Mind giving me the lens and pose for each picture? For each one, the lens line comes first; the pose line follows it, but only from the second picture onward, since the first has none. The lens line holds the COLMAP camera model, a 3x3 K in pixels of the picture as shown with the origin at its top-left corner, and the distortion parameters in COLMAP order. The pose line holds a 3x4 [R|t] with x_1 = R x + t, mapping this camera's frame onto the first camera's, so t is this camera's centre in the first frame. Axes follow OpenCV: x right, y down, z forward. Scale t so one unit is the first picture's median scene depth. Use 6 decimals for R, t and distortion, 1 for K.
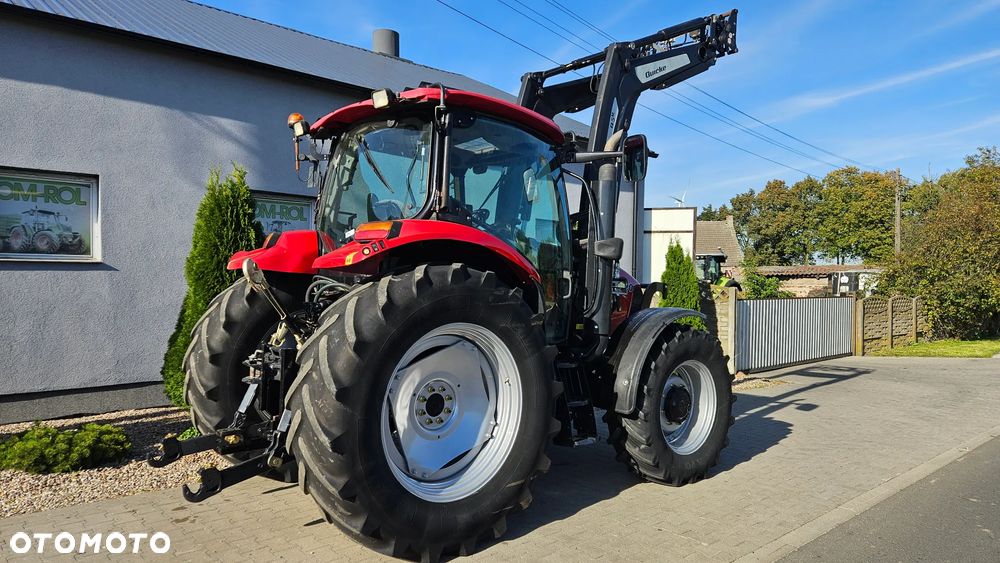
lens RADIAL K [[669.3, 0, 489.4], [0, 669.3, 286.2], [0, 0, 1]] dist [0.080719, -0.066772]
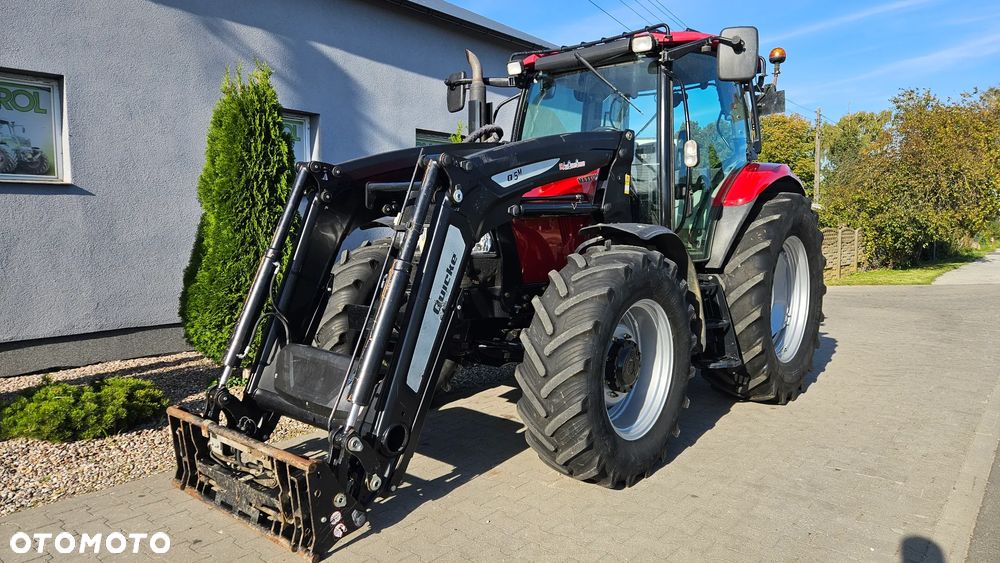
lens RADIAL K [[669.3, 0, 496.7], [0, 669.3, 274.2], [0, 0, 1]] dist [0.080719, -0.066772]
pose [[0.990307, -0.018451, 0.137665, -0.182667], [0.008945, 0.997552, 0.069357, 0.020858], [-0.138608, -0.067453, 0.988048, 0.111770]]
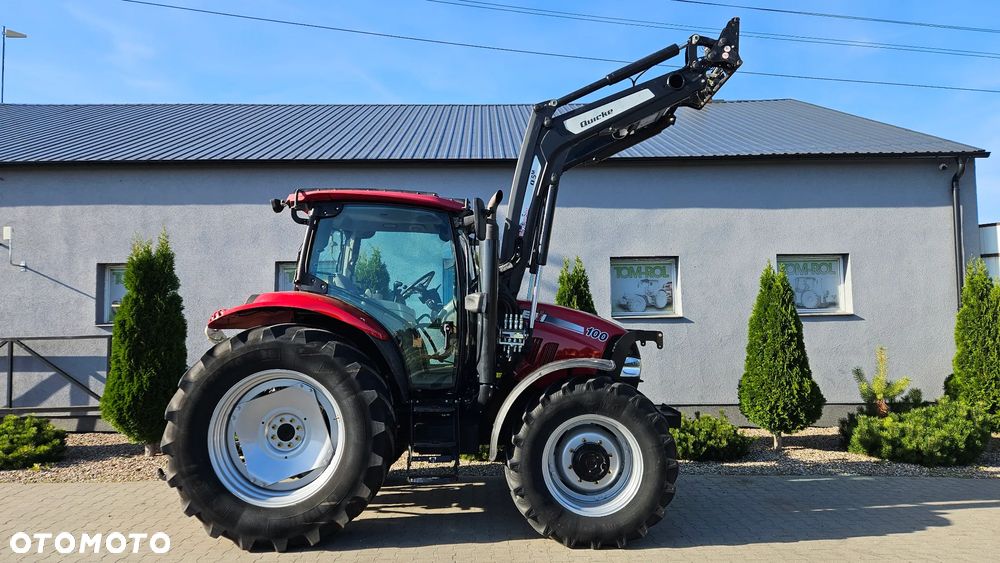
lens RADIAL K [[669.3, 0, 493.3], [0, 669.3, 278.0], [0, 0, 1]] dist [0.080719, -0.066772]
pose [[0.762433, -0.065660, -0.643727, 0.586895], [0.016267, 0.996469, -0.082372, -0.004091], [0.646863, 0.052331, 0.760809, 0.129368]]
